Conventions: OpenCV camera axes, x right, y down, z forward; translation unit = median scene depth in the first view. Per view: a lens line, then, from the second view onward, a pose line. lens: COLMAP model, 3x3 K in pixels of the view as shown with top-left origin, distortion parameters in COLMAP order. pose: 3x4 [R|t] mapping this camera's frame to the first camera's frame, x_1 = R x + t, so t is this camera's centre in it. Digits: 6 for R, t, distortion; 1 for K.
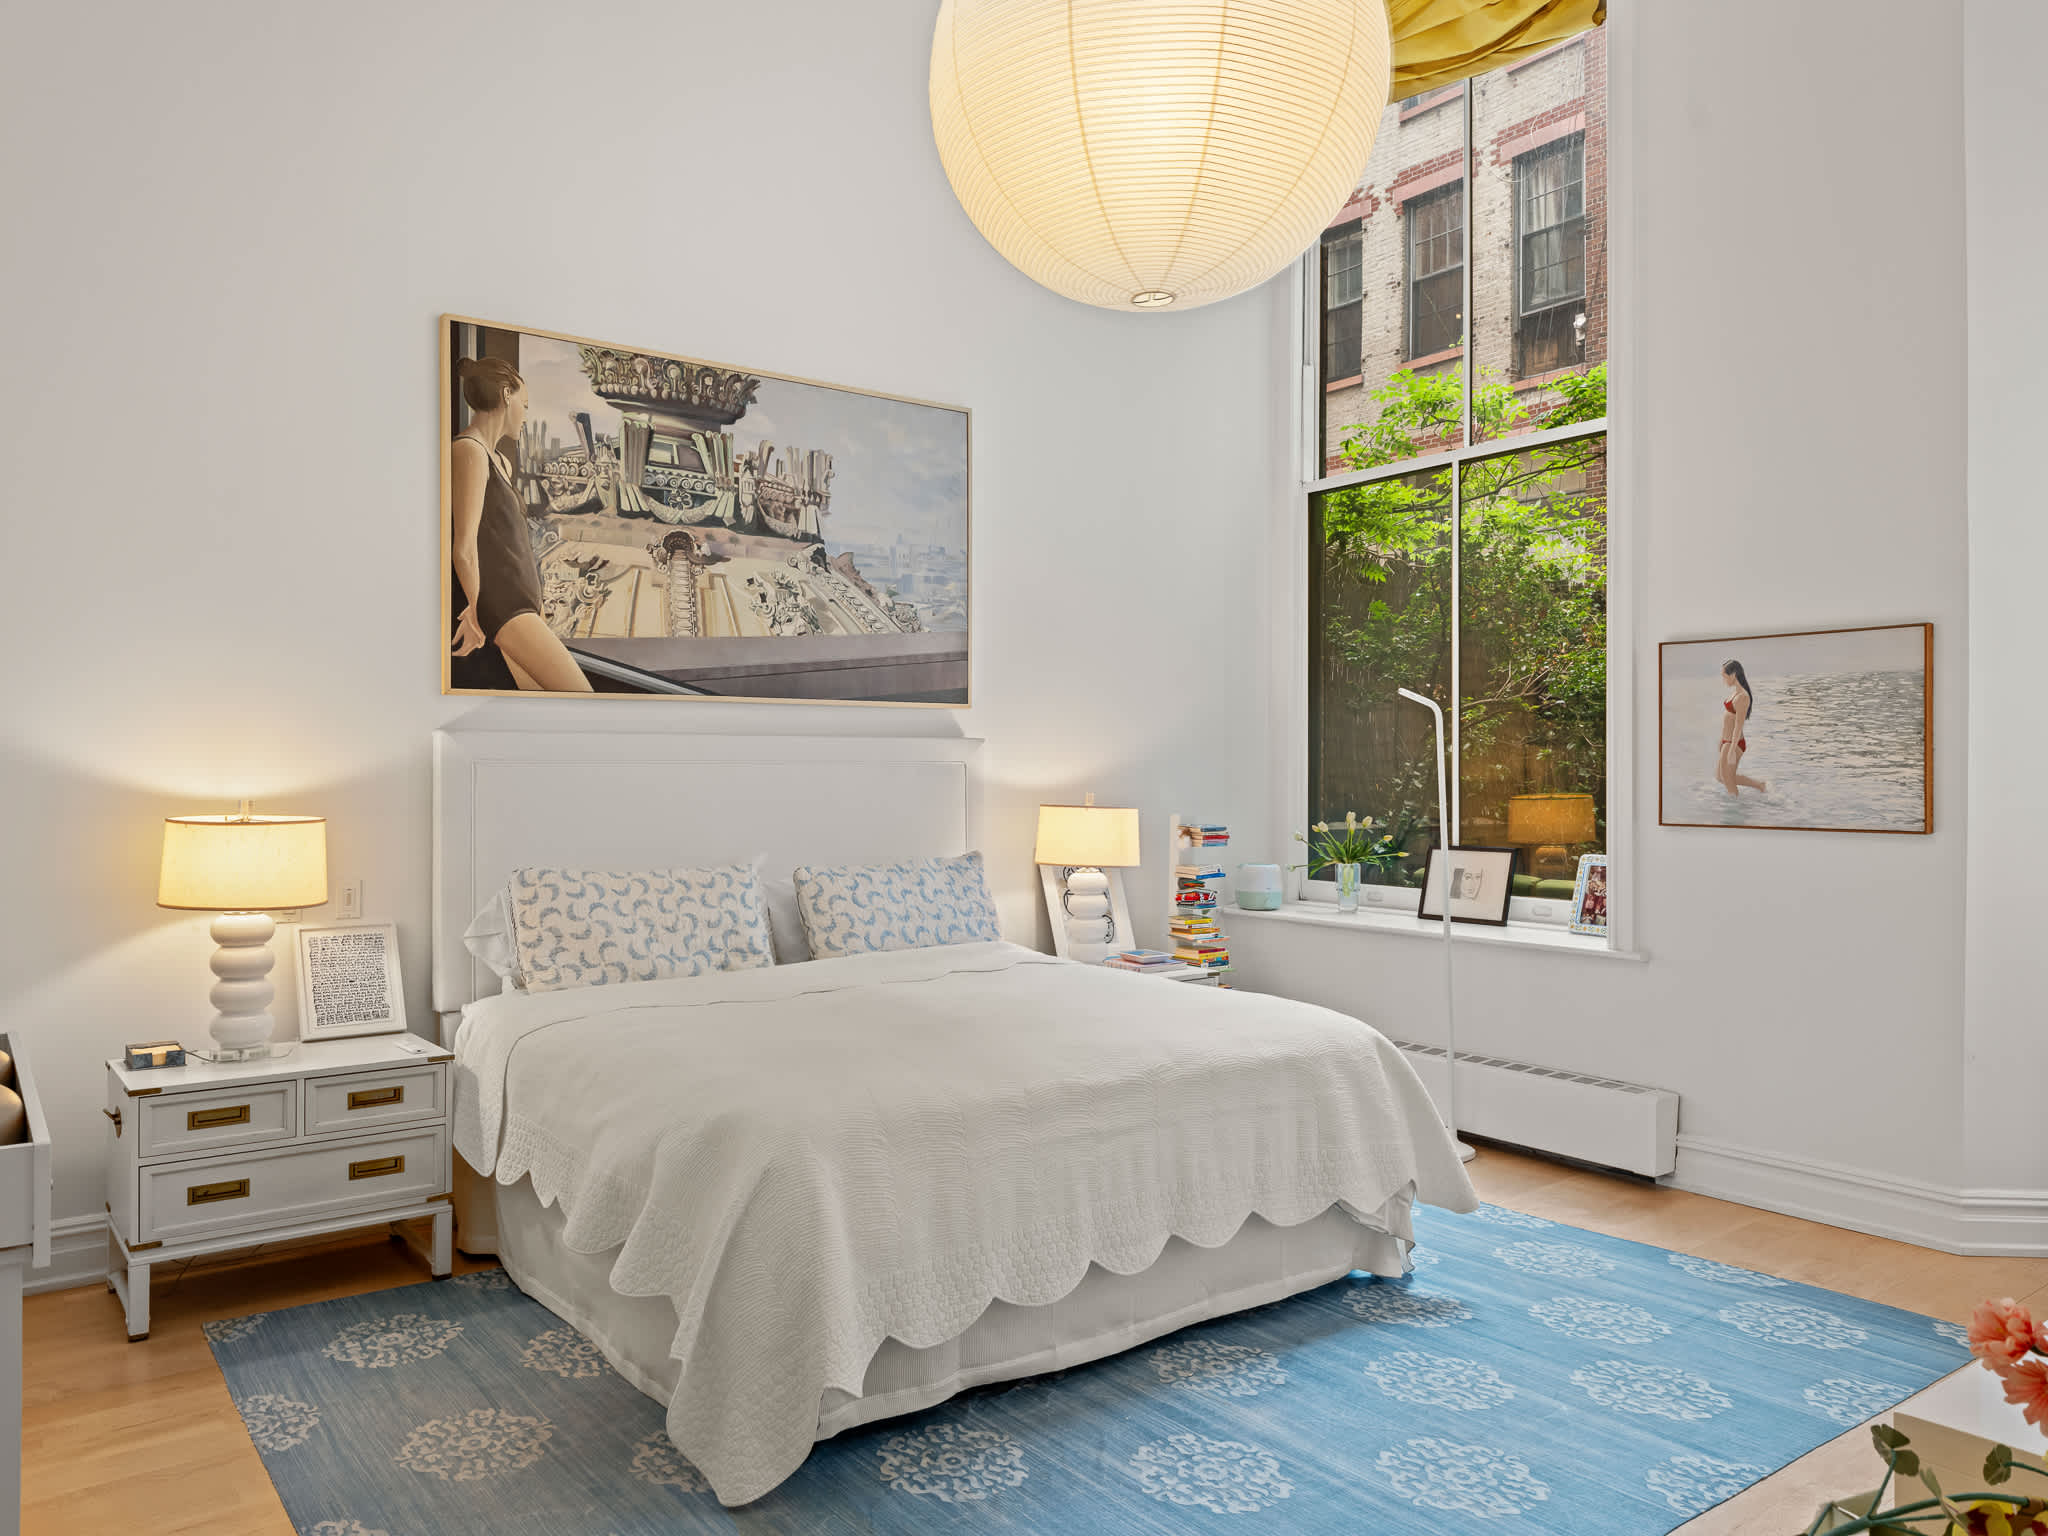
lens RADIAL K [[1519.0, 0, 1051.0], [0, 1519.0, 732.5], [0, 0, 1]] dist [0.045043, -0.052433]
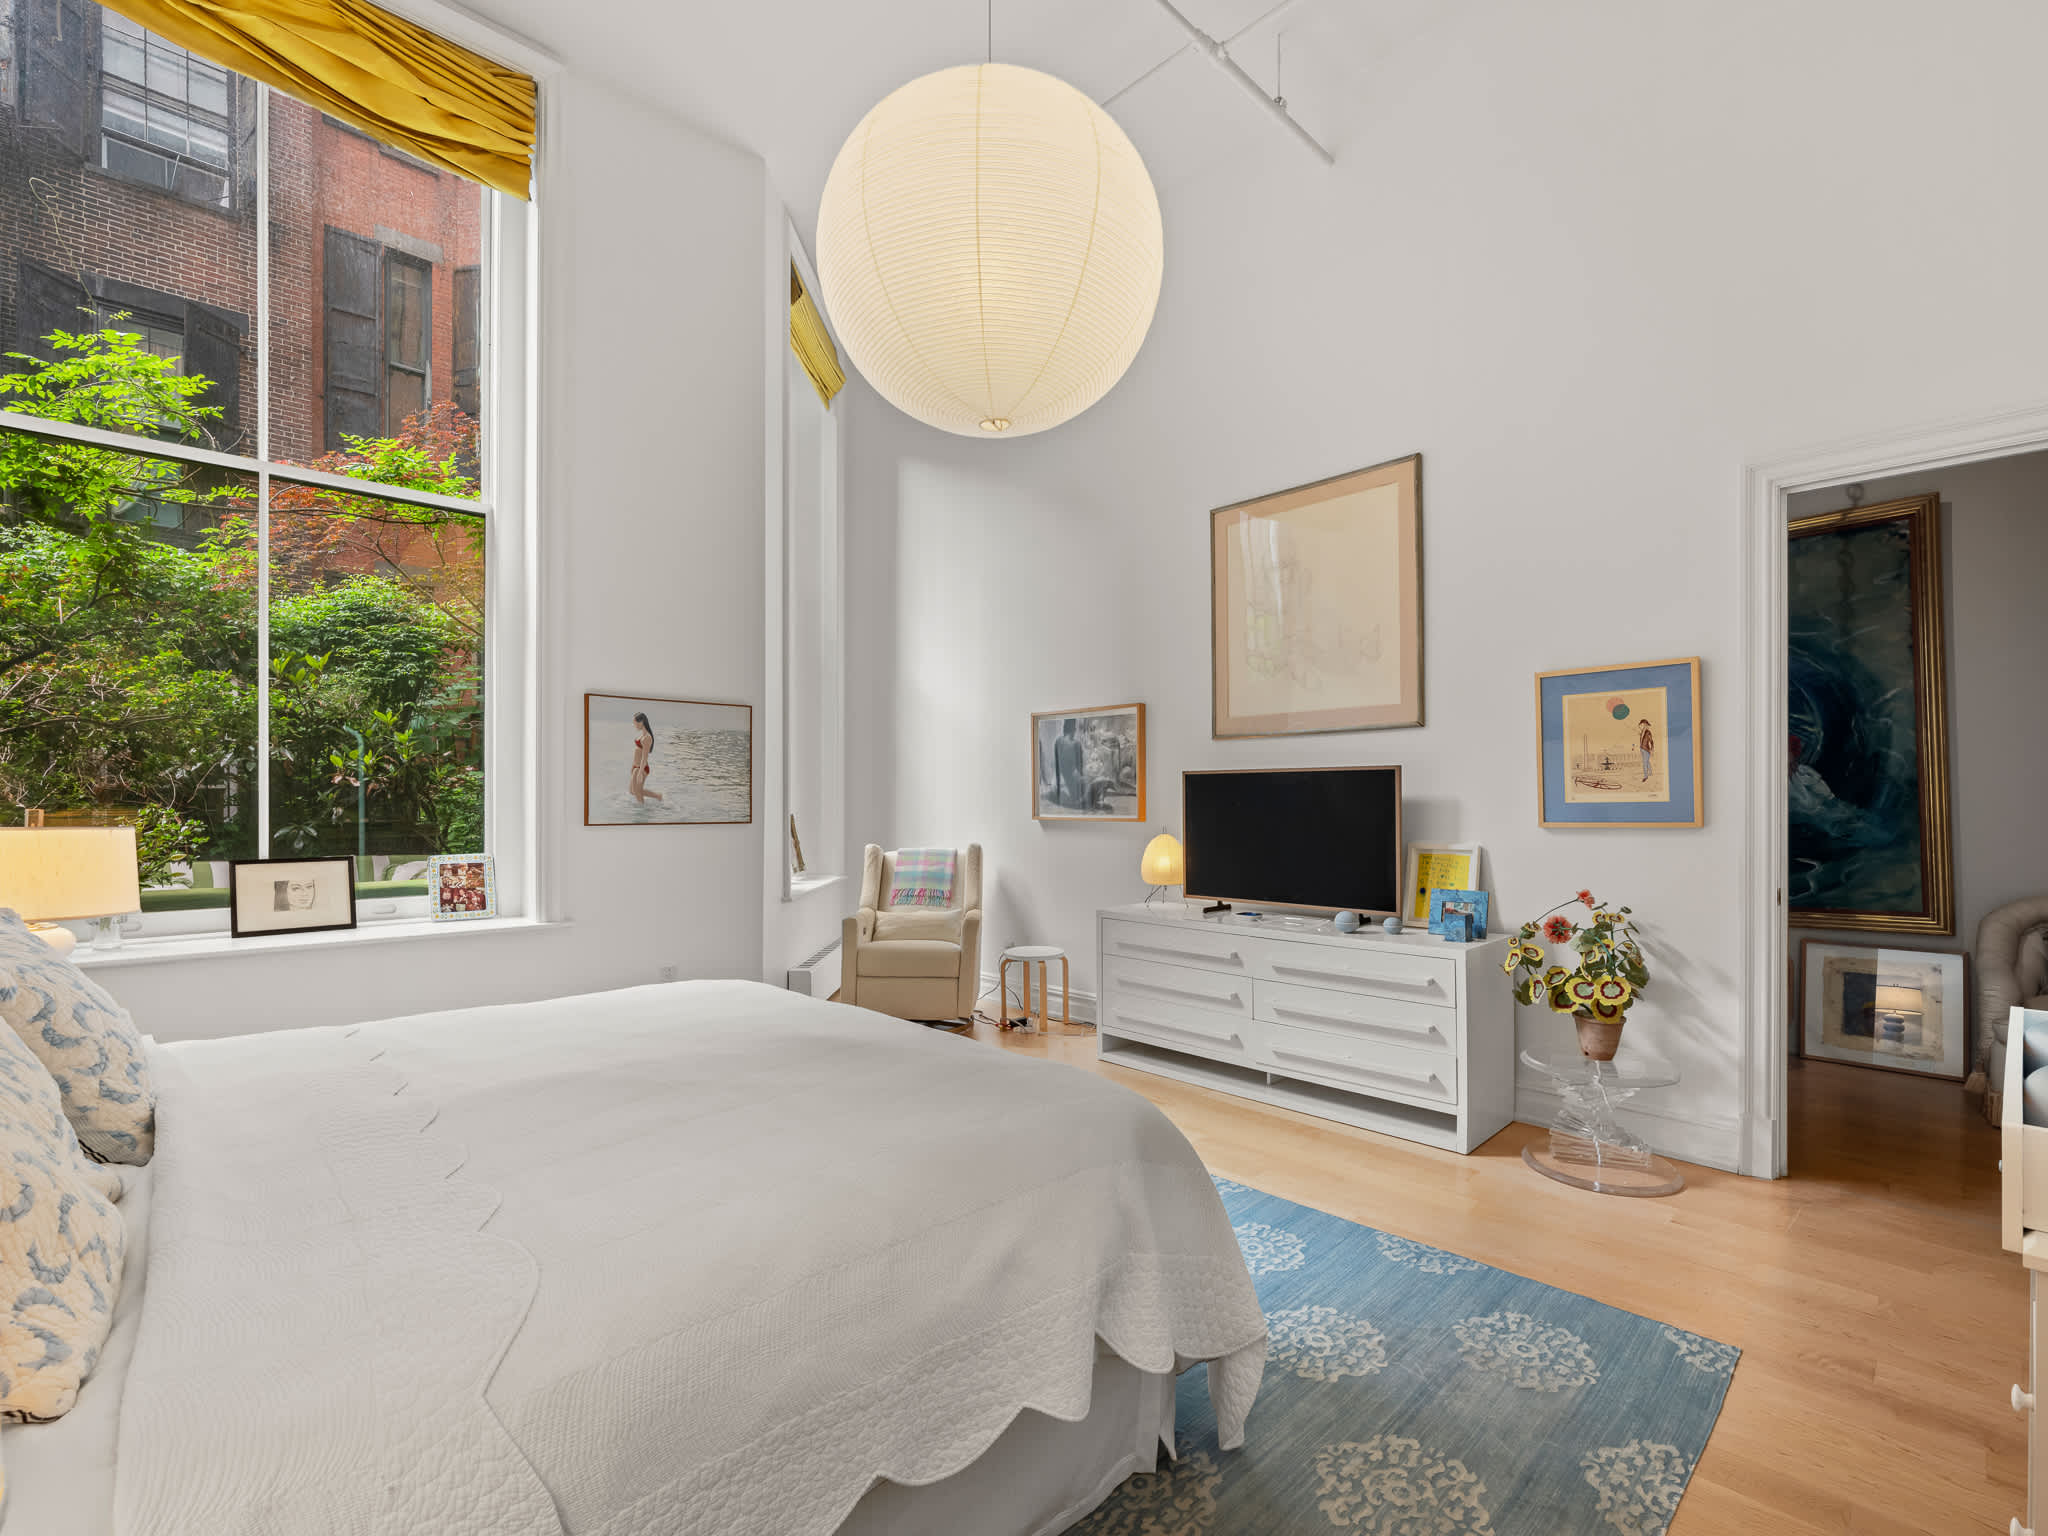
lens RADIAL K [[971.9, 0, 999.6], [0, 971.9, 787.9], [0, 0, 1]] dist [-0.003661, 0.001559]
pose [[-0.127951, 0.009695, 0.991733, -0.595551], [-0.027215, 0.999541, -0.013283, 0.032165], [-0.991407, -0.028689, -0.127628, 0.848832]]
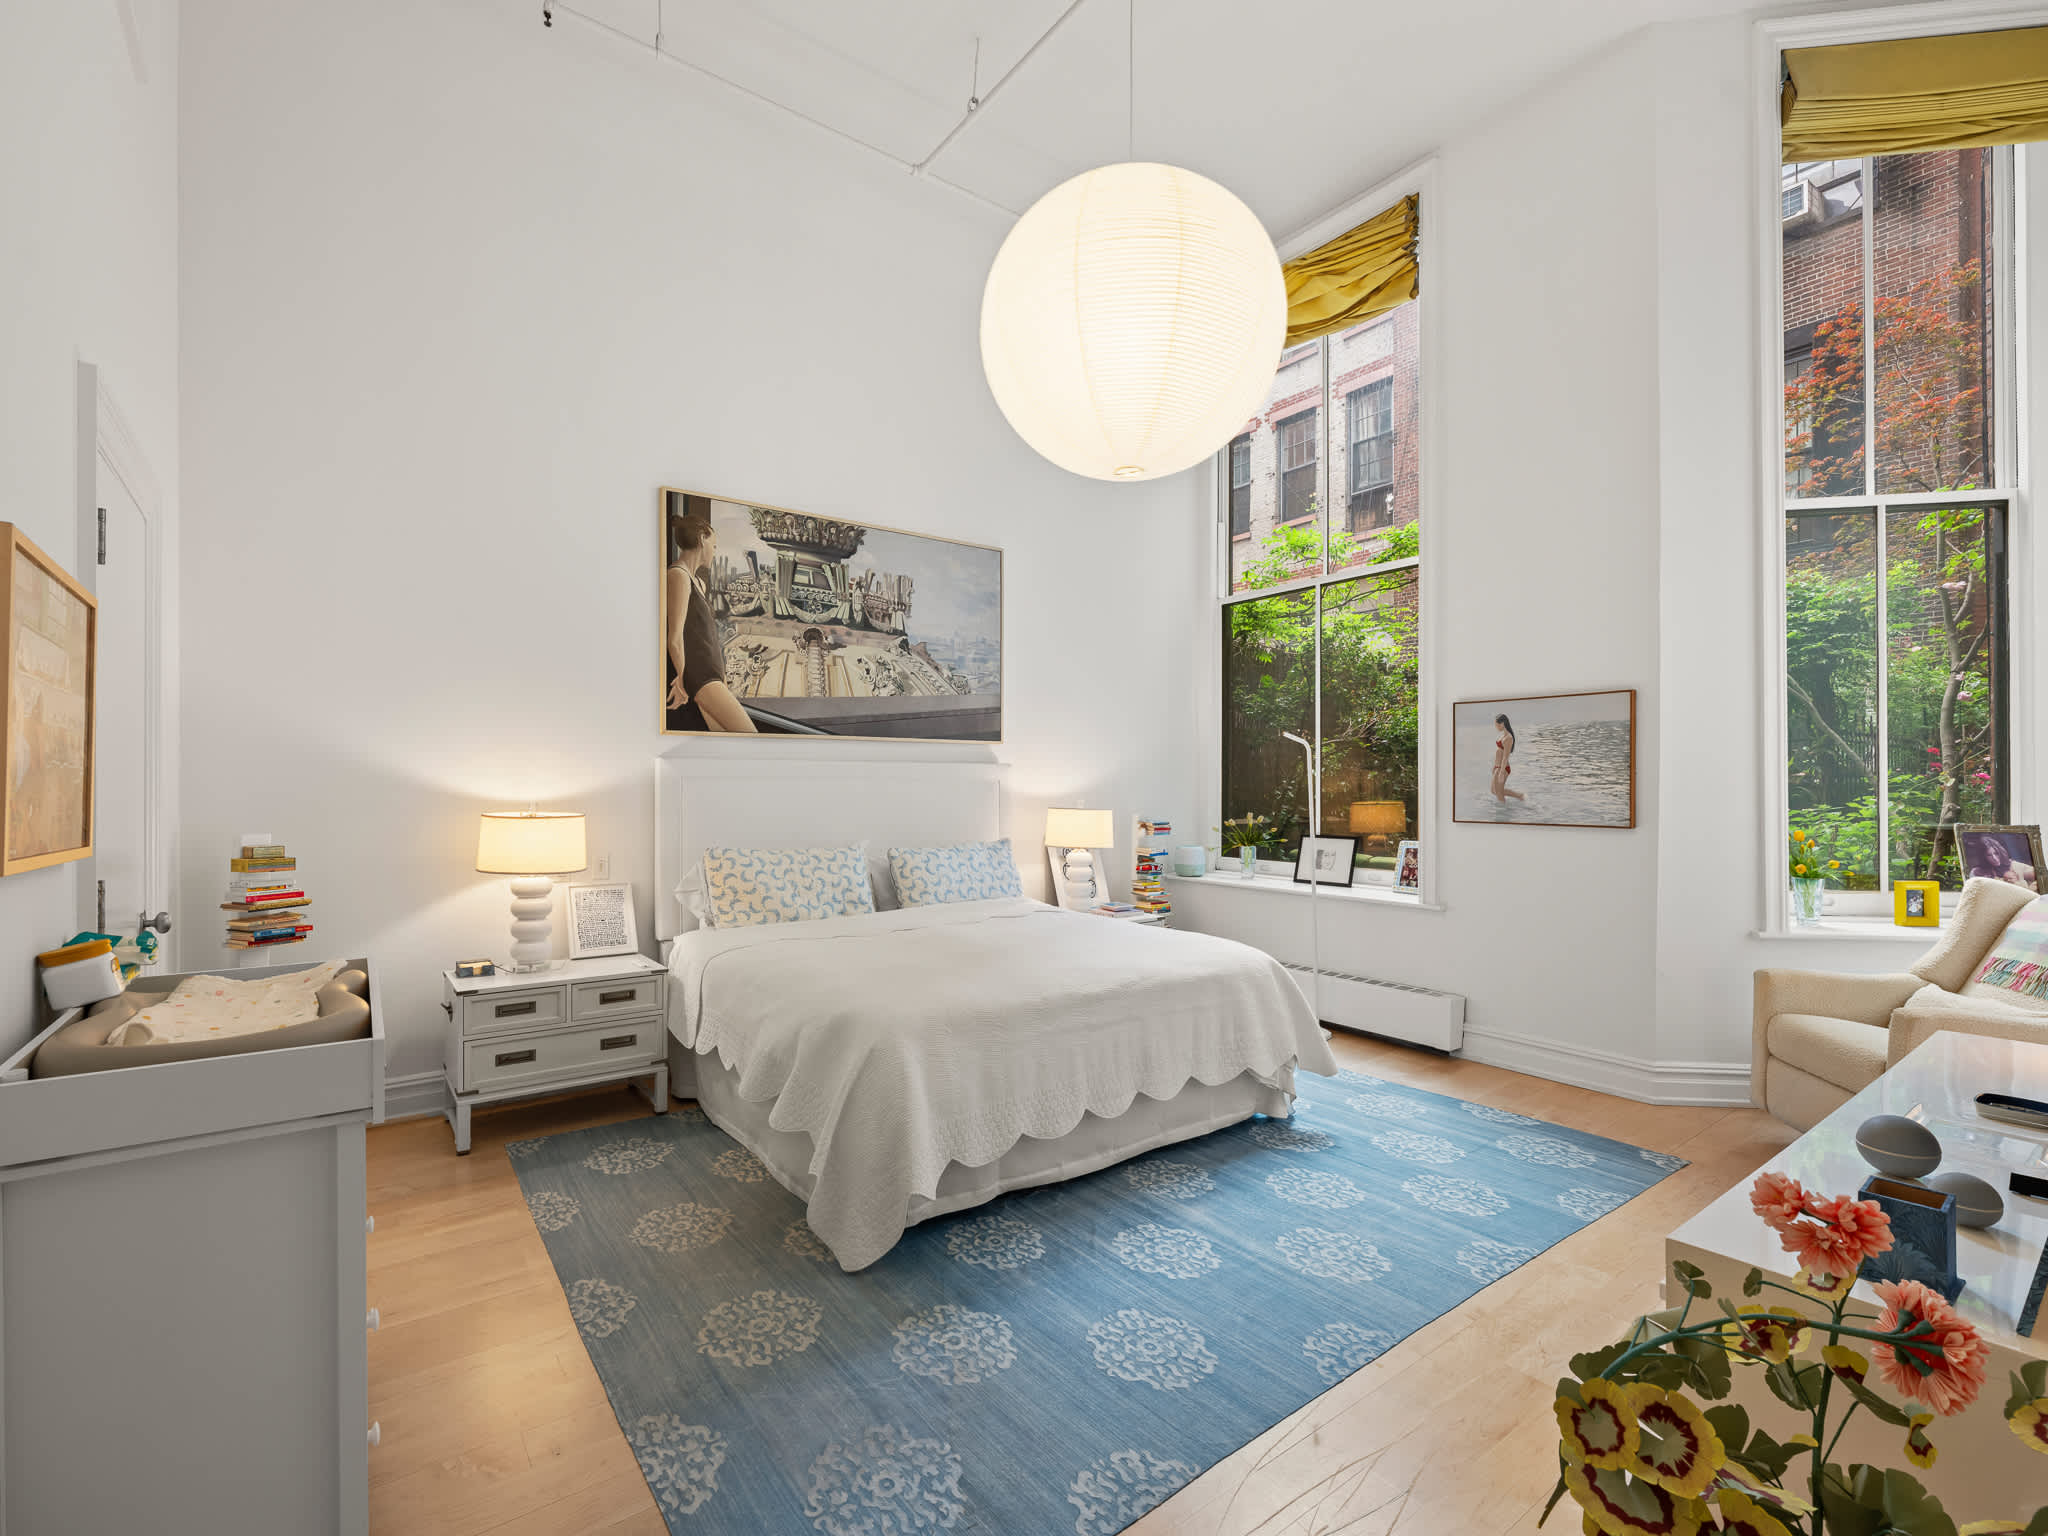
lens RADIAL K [[971.9, 0, 1038.2], [0, 971.9, 773.2], [0, 0, 1]] dist [-0.003661, 0.001559]
pose [[0.999920, 0.003232, -0.012197, -0.006422], [-0.003072, 0.999909, 0.013116, 0.000421], [0.012238, -0.013077, 0.999840, 0.026363]]
